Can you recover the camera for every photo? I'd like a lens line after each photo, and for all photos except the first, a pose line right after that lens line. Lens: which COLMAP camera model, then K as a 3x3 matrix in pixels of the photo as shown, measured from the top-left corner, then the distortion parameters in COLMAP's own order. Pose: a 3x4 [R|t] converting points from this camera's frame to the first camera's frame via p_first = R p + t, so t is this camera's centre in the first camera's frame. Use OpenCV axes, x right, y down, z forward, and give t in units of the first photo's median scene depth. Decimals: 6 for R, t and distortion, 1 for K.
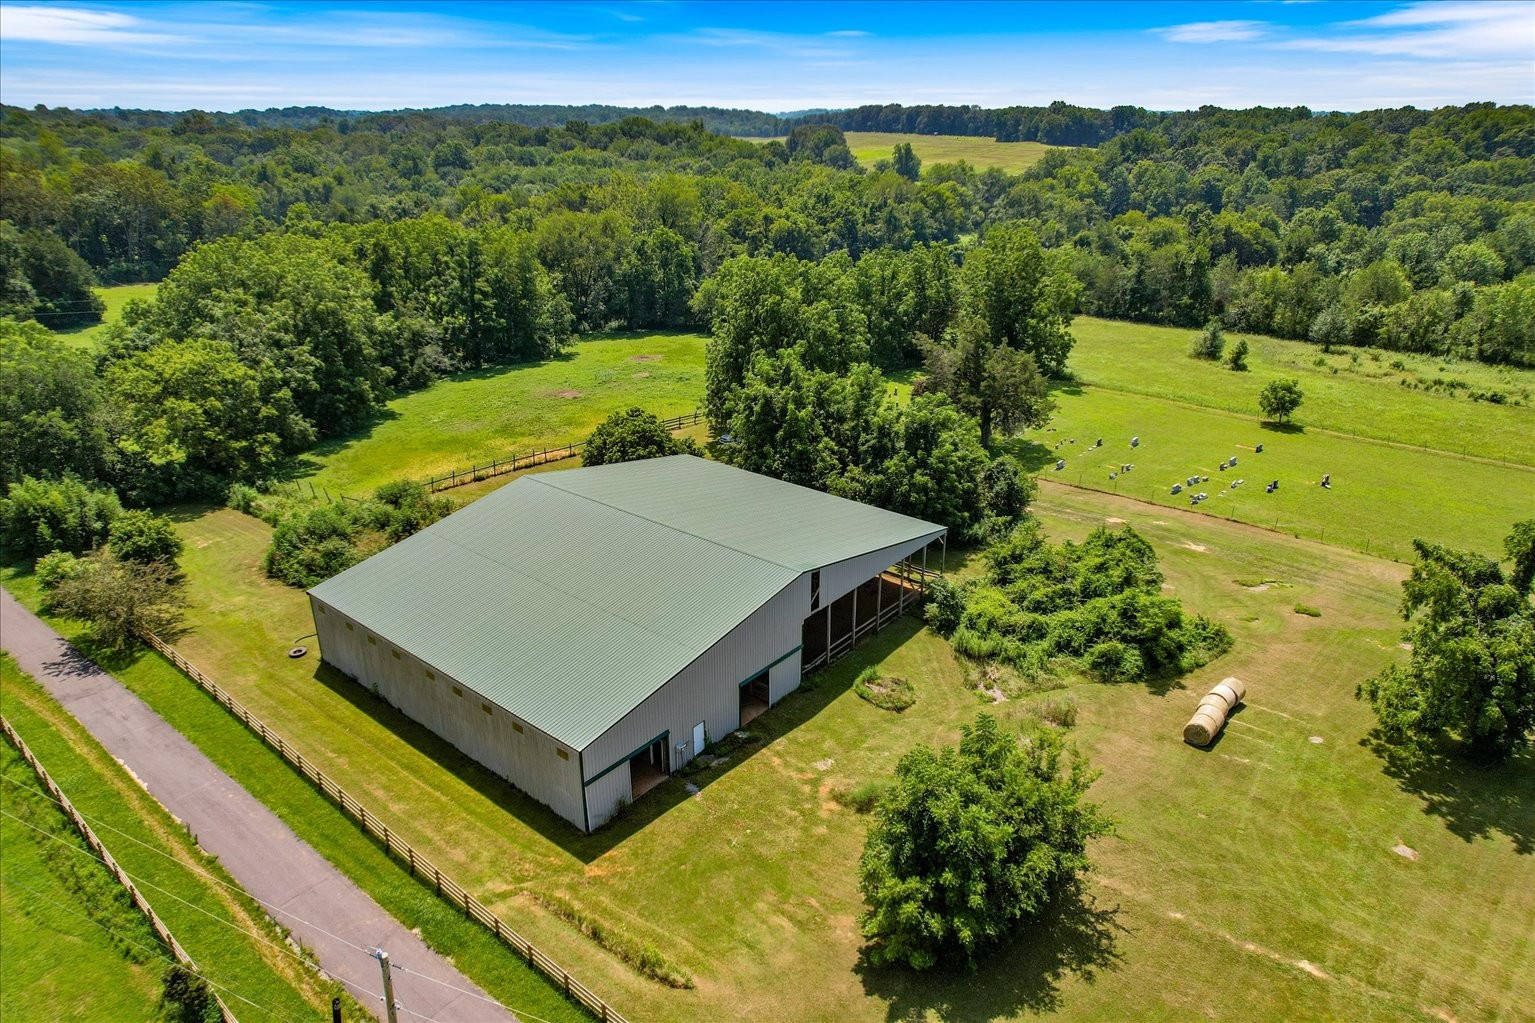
lens RADIAL K [[978.4, 0, 771.8], [0, 978.4, 517.8], [0, 0, 1]] dist [-0.076109, 0.073543]
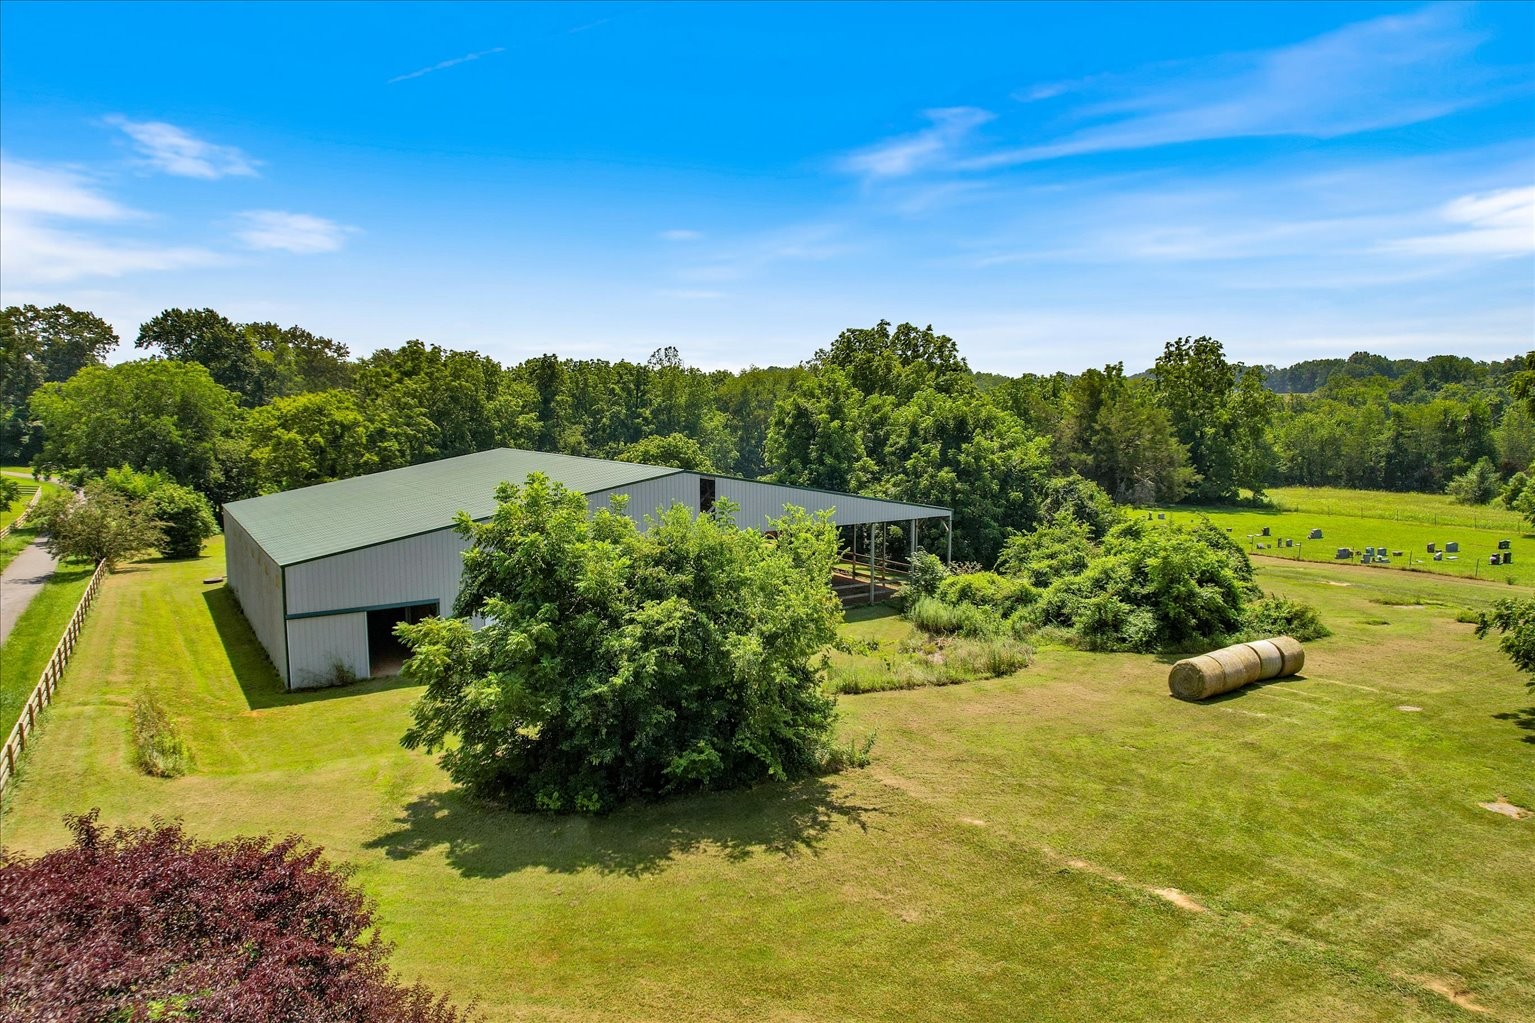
lens RADIAL K [[978.4, 0, 771.8], [0, 978.4, 517.8], [0, 0, 1]] dist [-0.076109, 0.073543]
pose [[0.955036, 0.031167, -0.294849, 0.322997], [-0.110735, 0.959992, -0.257202, 0.277665], [0.275036, 0.278287, 0.920278, 0.284130]]
